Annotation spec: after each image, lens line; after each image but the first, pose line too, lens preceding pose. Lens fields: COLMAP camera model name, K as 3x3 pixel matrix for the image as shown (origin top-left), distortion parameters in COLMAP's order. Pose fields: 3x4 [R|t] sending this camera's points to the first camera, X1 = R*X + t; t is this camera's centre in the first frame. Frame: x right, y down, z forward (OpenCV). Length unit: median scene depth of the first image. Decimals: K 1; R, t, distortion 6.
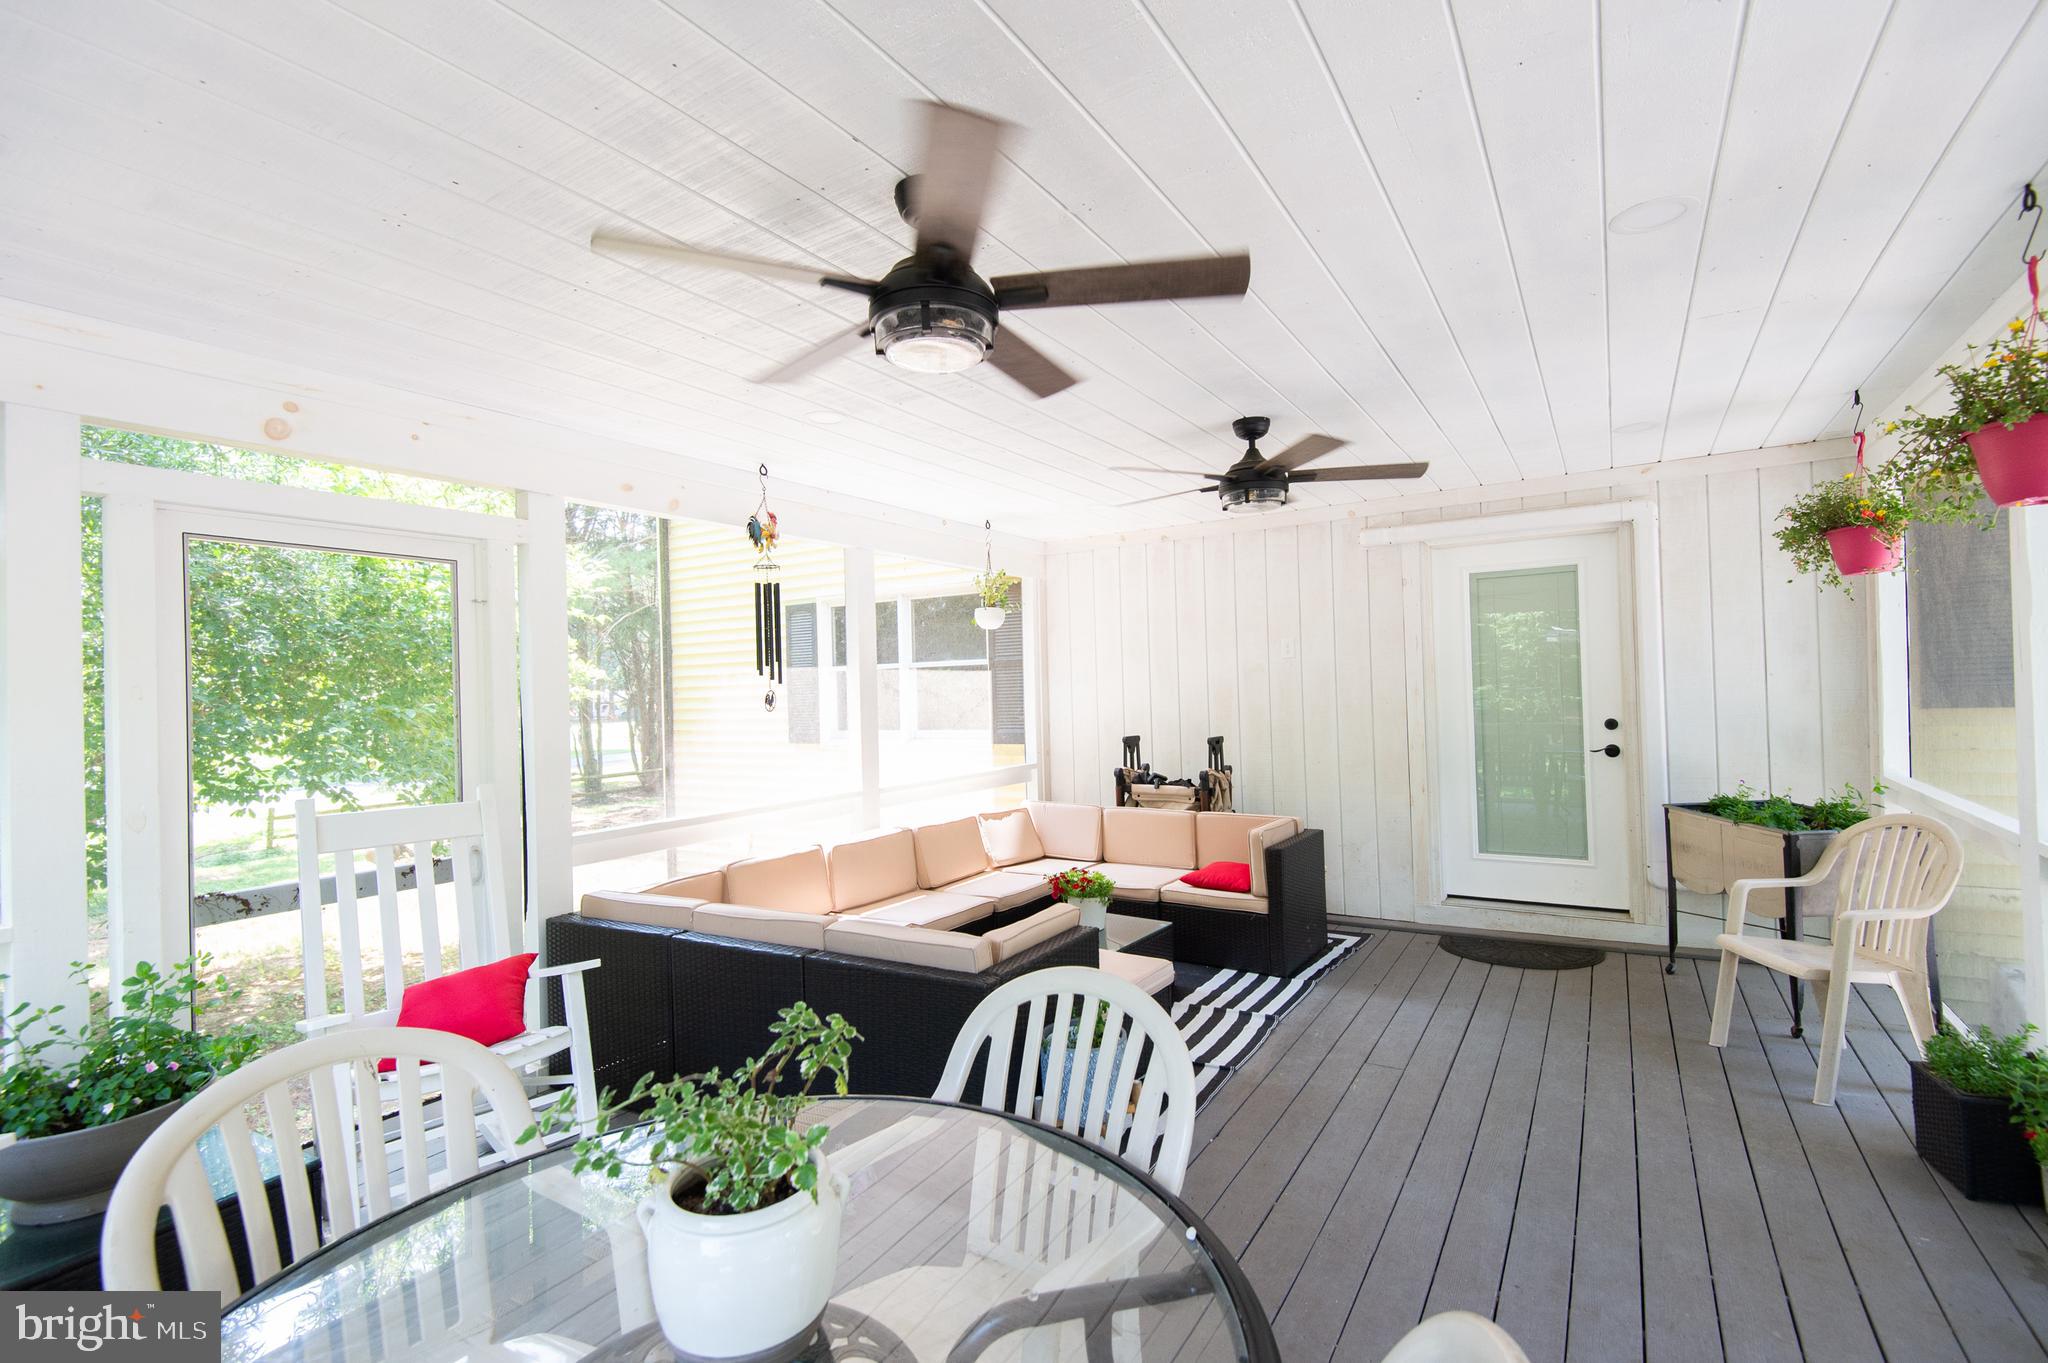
lens RADIAL K [[944.6, 0, 1024.0], [0, 944.6, 681.5], [0, 0, 1]] dist [0.035592, -0.021641]
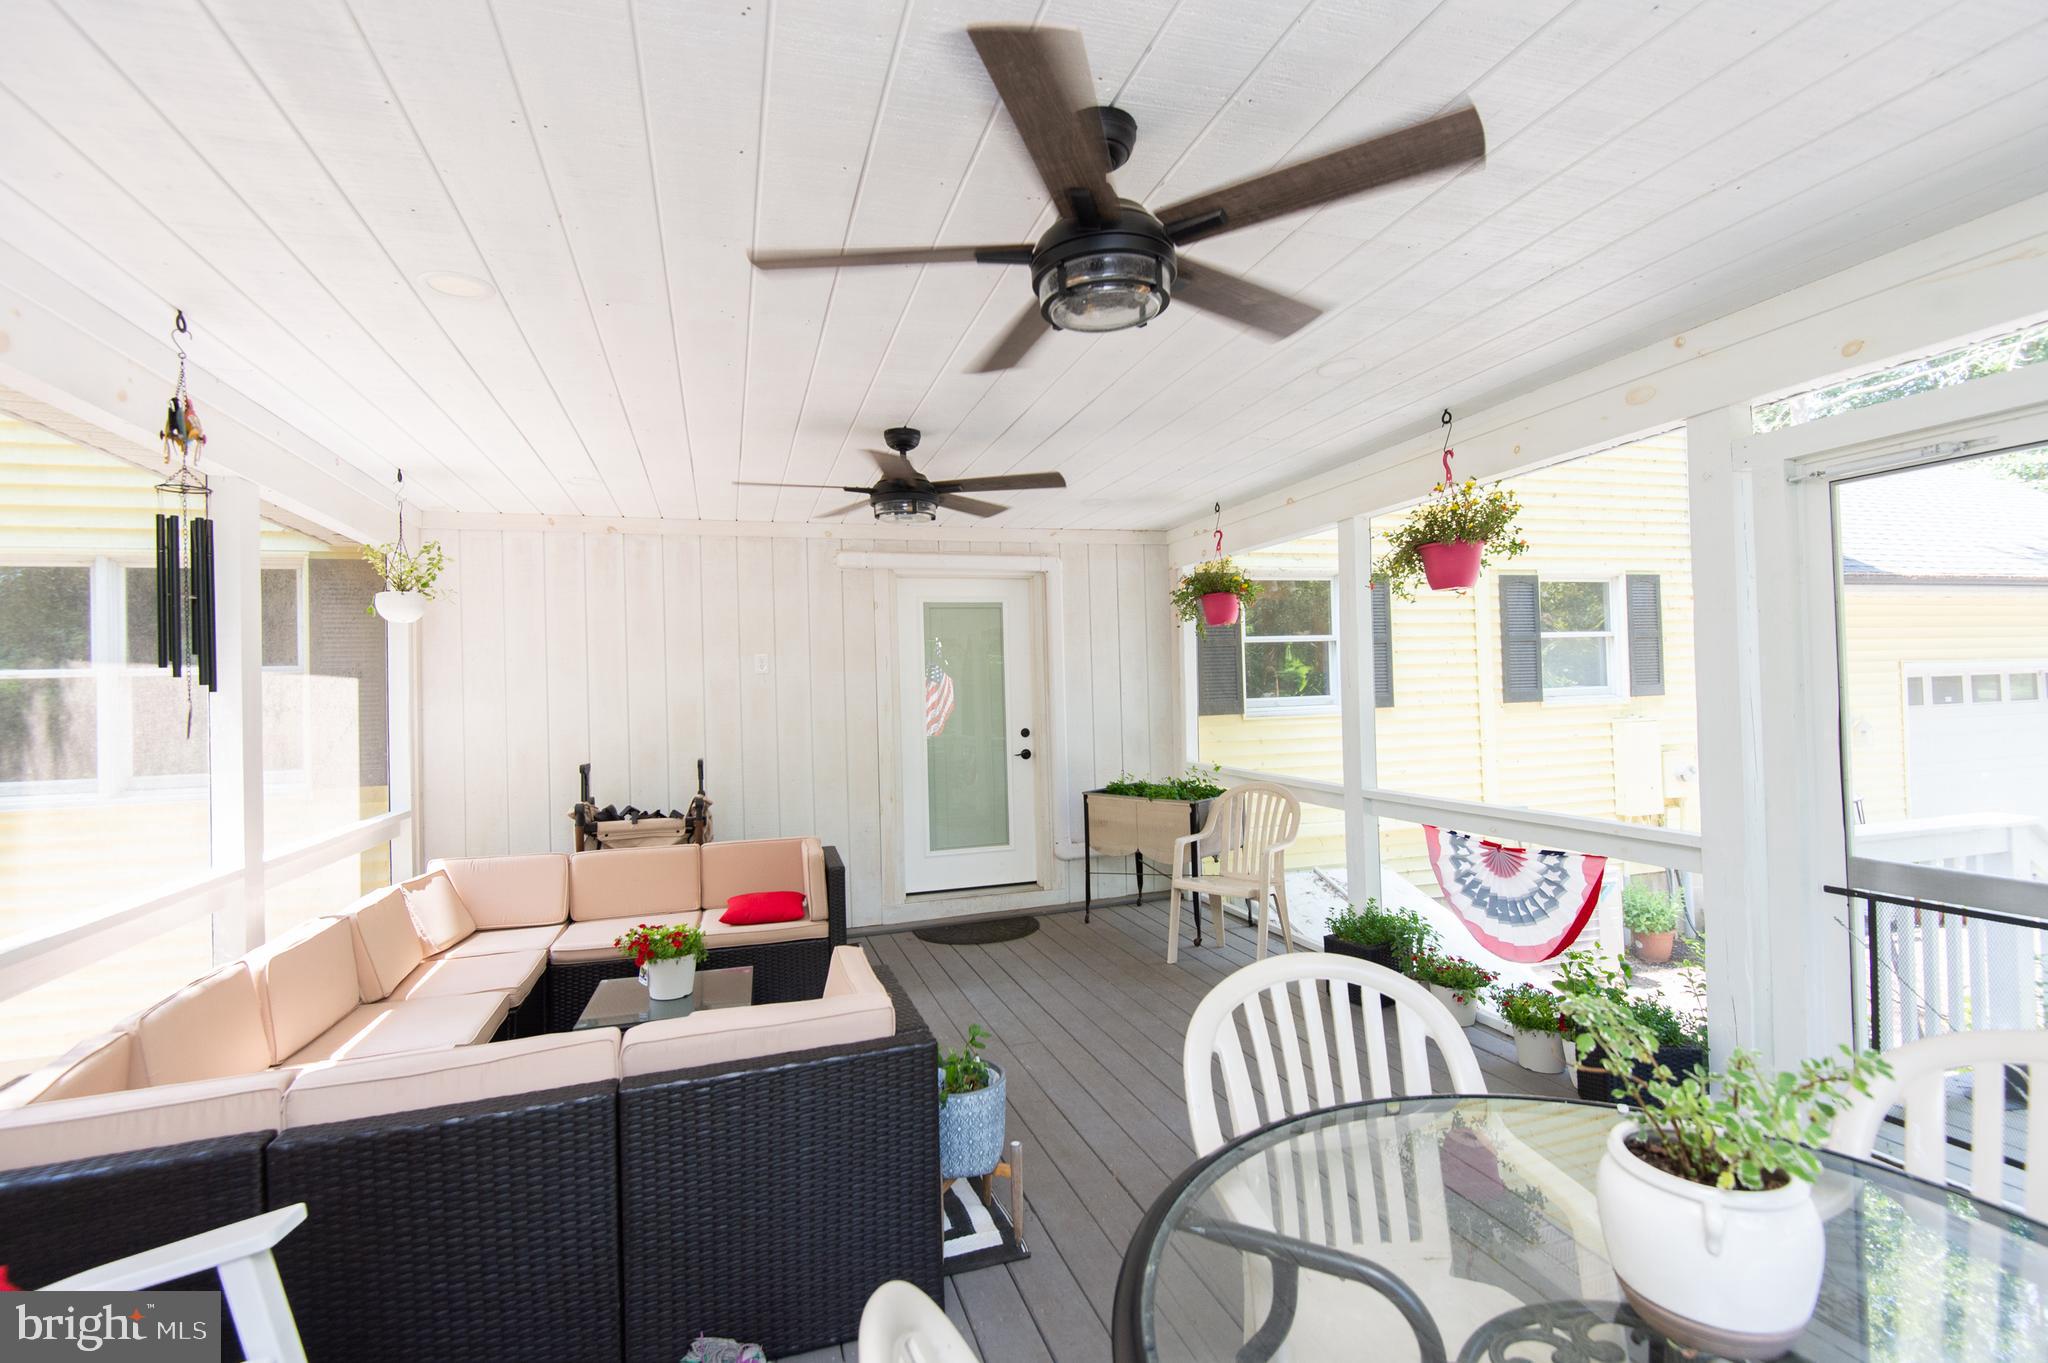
lens RADIAL K [[944.6, 0, 1024.0], [0, 944.6, 681.5], [0, 0, 1]] dist [0.035592, -0.021641]
pose [[0.650272, 0.018083, 0.759486, -0.324889], [0.006545, 0.999546, -0.029402, 0.014128], [-0.759673, 0.024090, 0.649859, 0.200386]]
